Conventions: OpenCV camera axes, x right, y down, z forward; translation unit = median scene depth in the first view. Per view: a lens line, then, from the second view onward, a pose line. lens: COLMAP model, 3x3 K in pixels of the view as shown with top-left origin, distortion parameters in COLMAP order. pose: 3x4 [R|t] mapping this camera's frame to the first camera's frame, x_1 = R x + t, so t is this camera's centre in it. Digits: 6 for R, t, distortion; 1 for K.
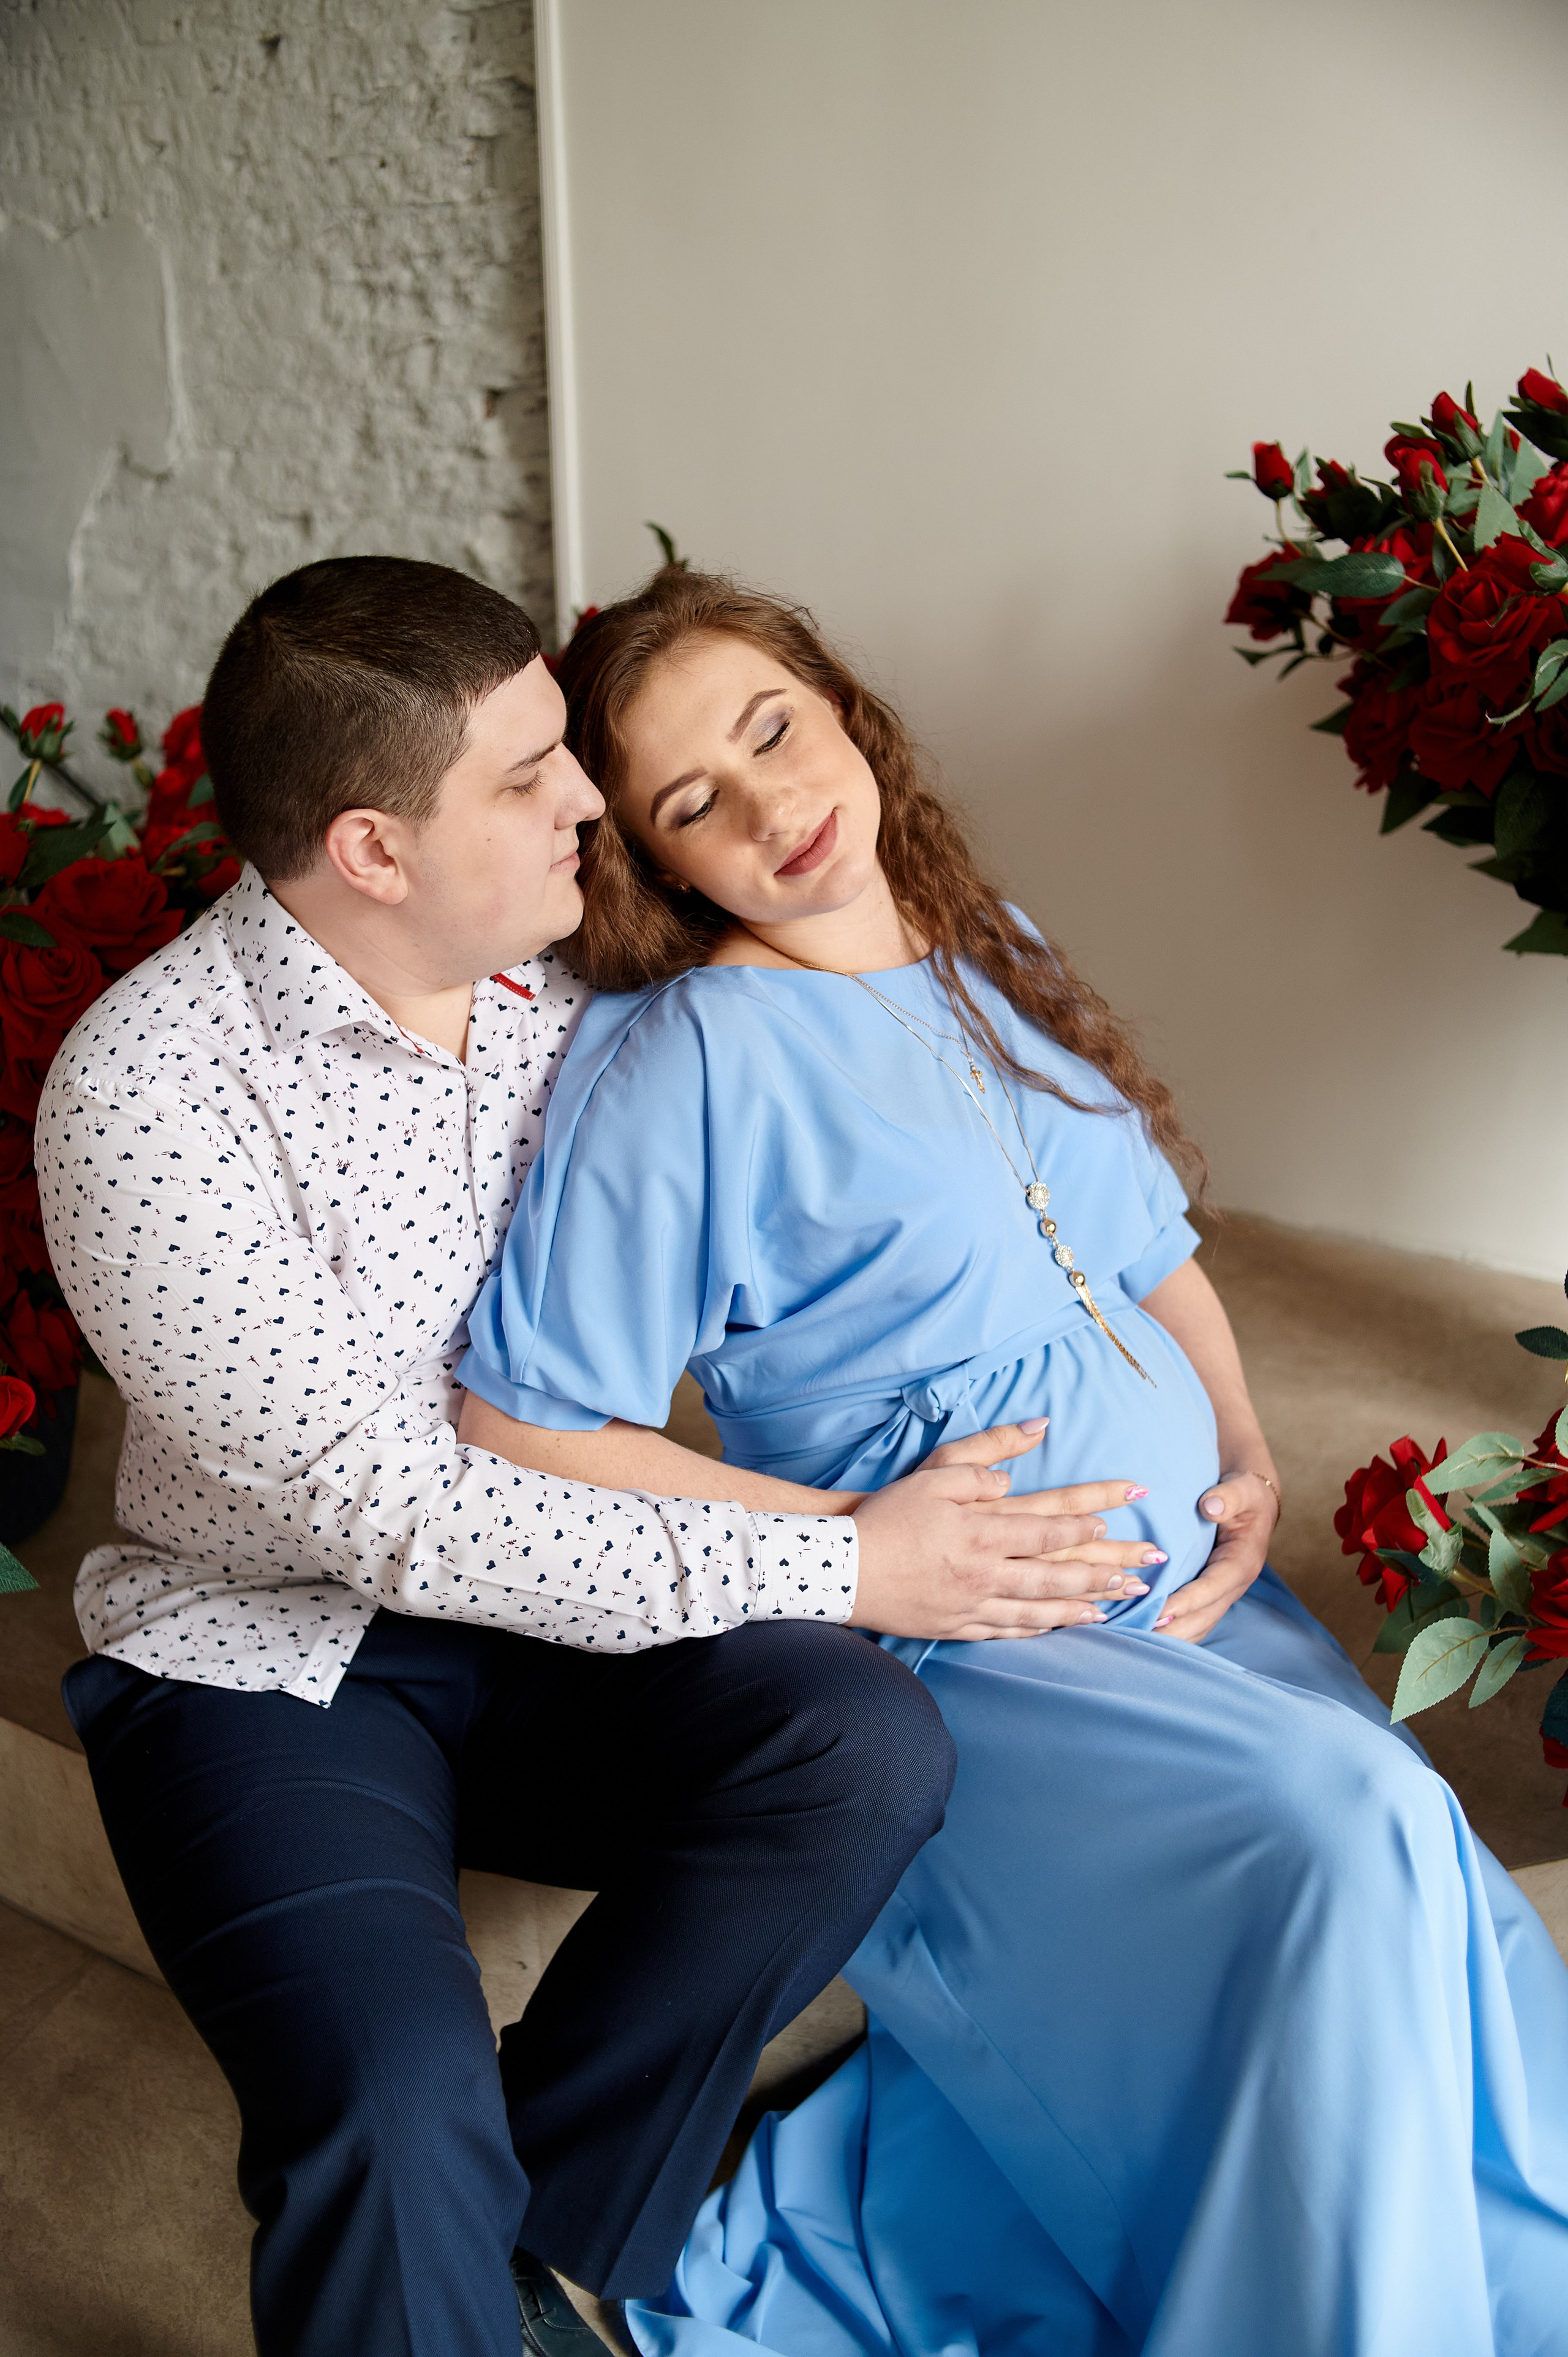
lens RADIAL K [[2275.1, 0, 796.1], [0, 2275.1, 1096.3], [0, 0, 1]] dist [-0.123985, 0.056610]
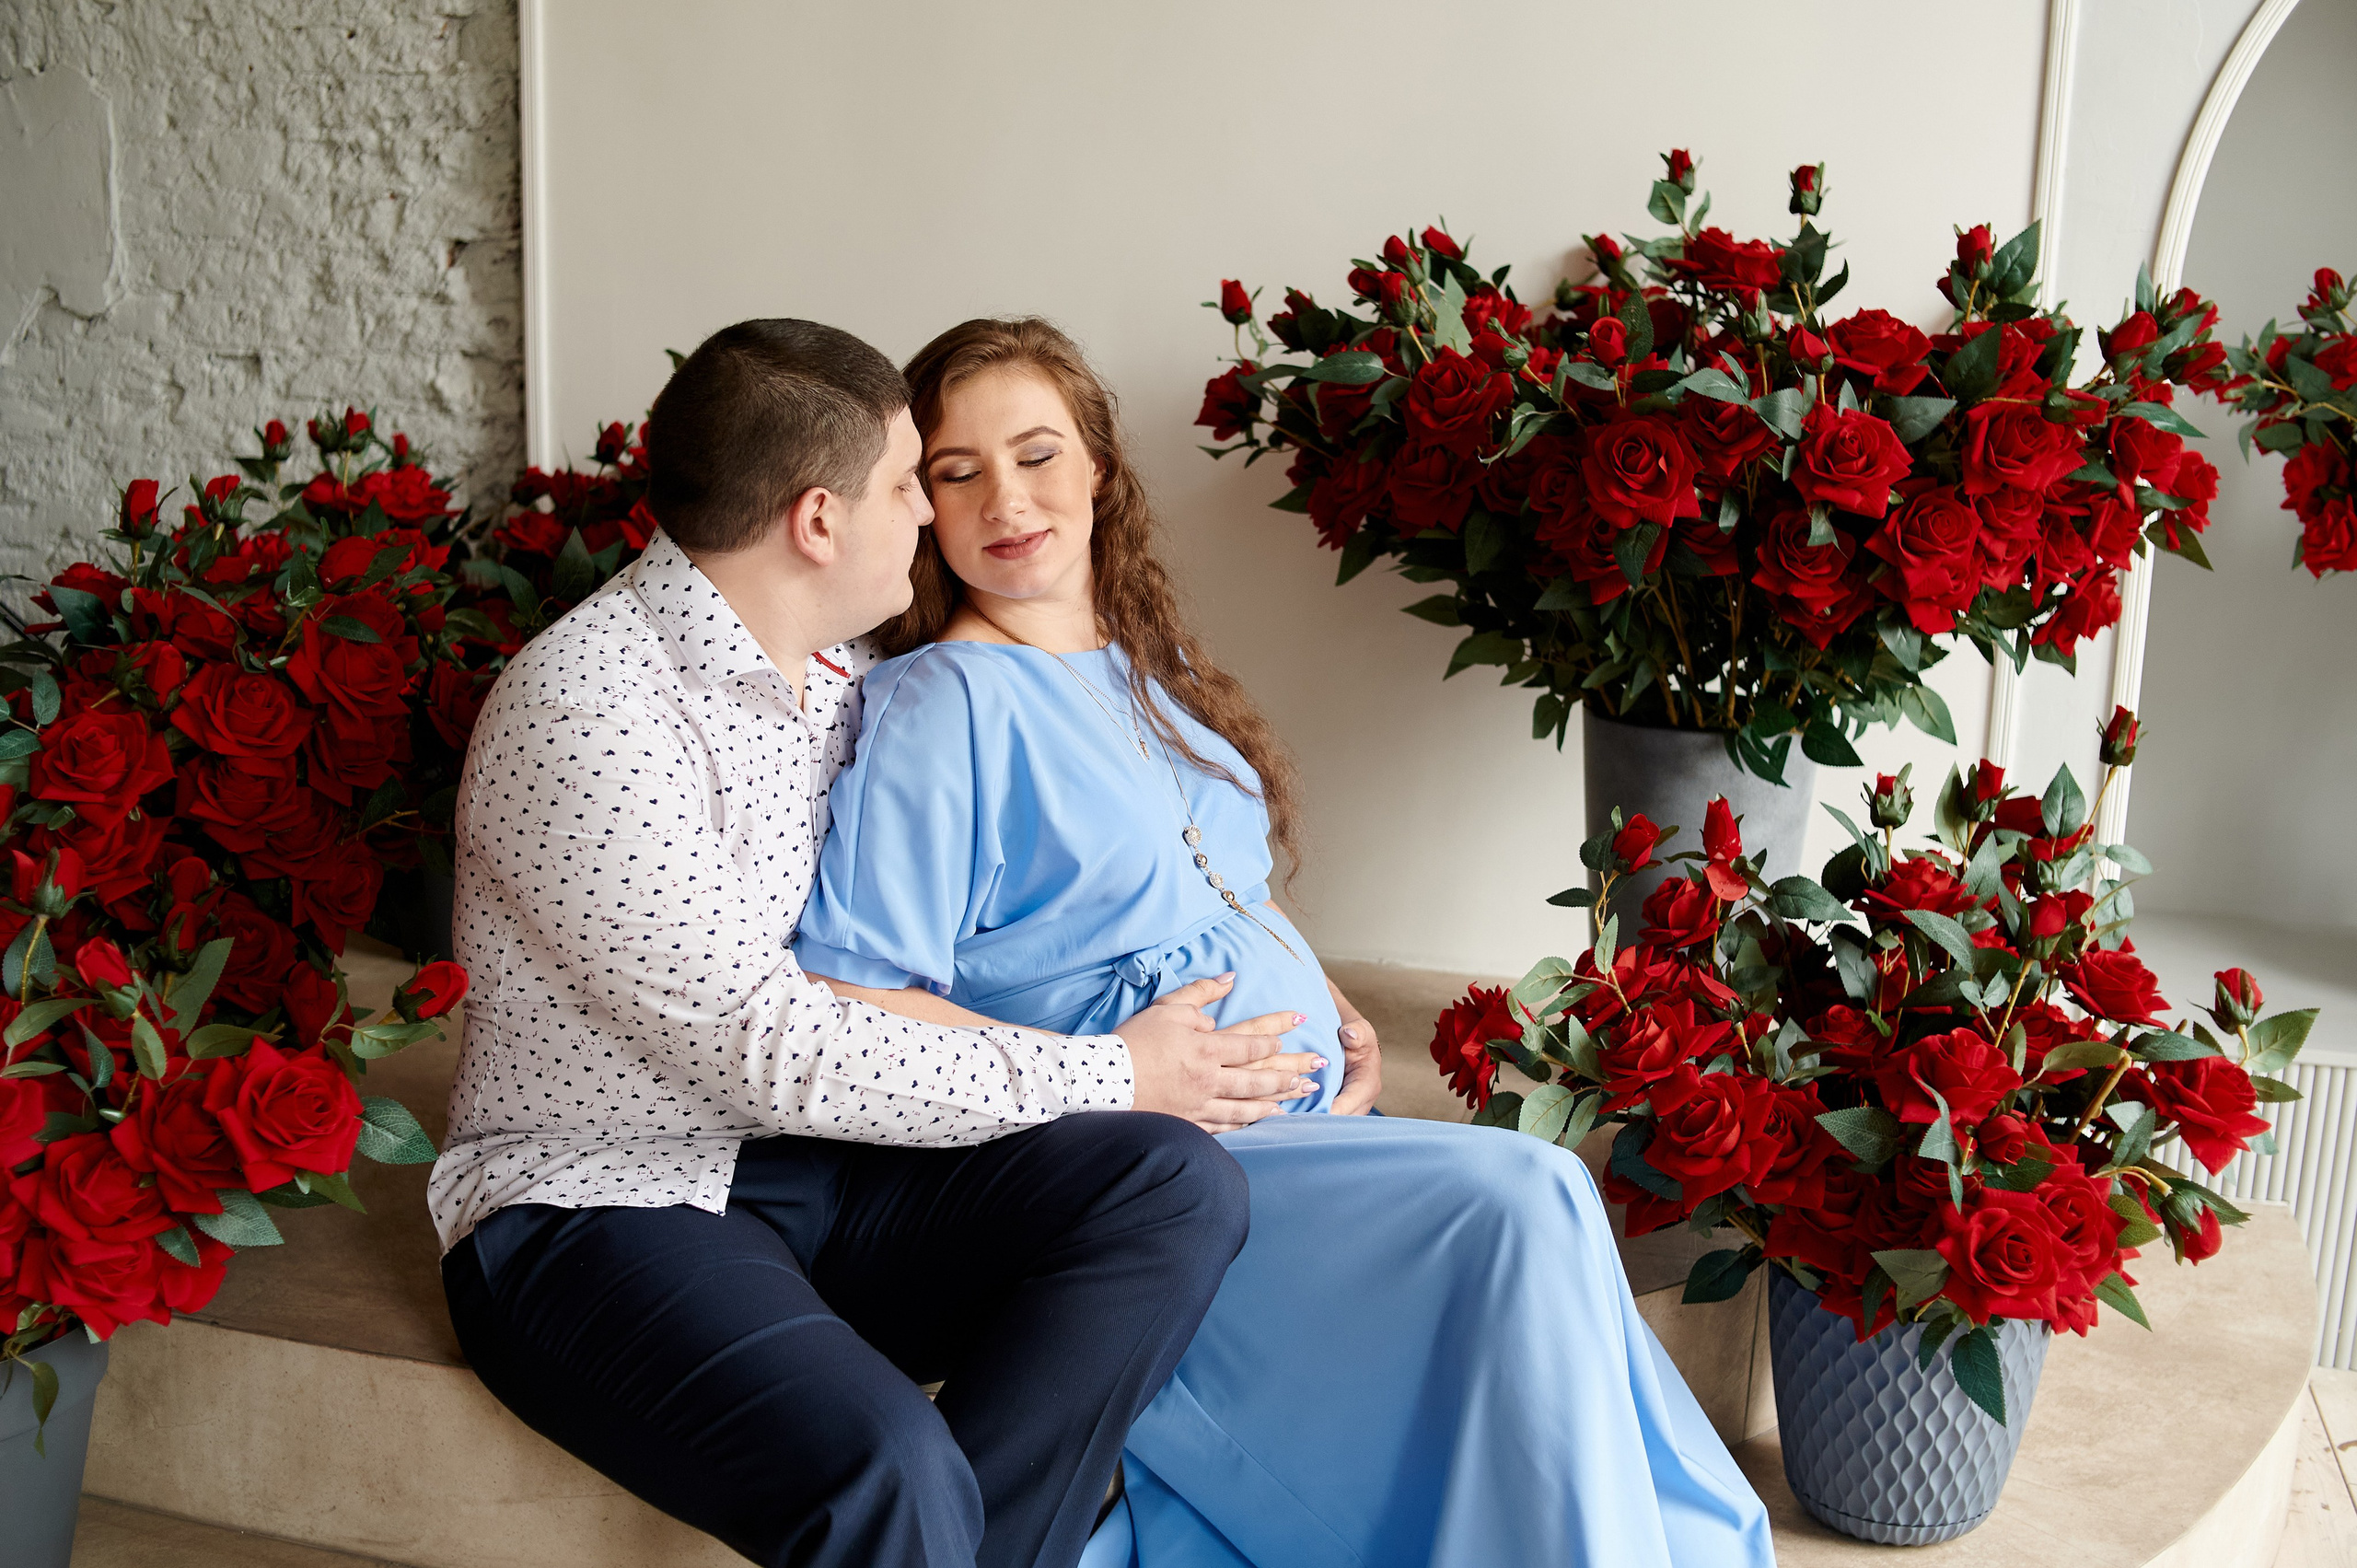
lens RADIAL K [[2365.3, 0, 1174.1], [0, 2365.3, 689.6], [0, 0, 1]] dist [-0.134845, 0.084863]
pose [[0.951671, -0.023188, 0.306243, -0.158834], [0.066737, 0.988933, -0.132509, 0.075445], [-0.299781, 0.146543, 0.942686, -0.141623]]
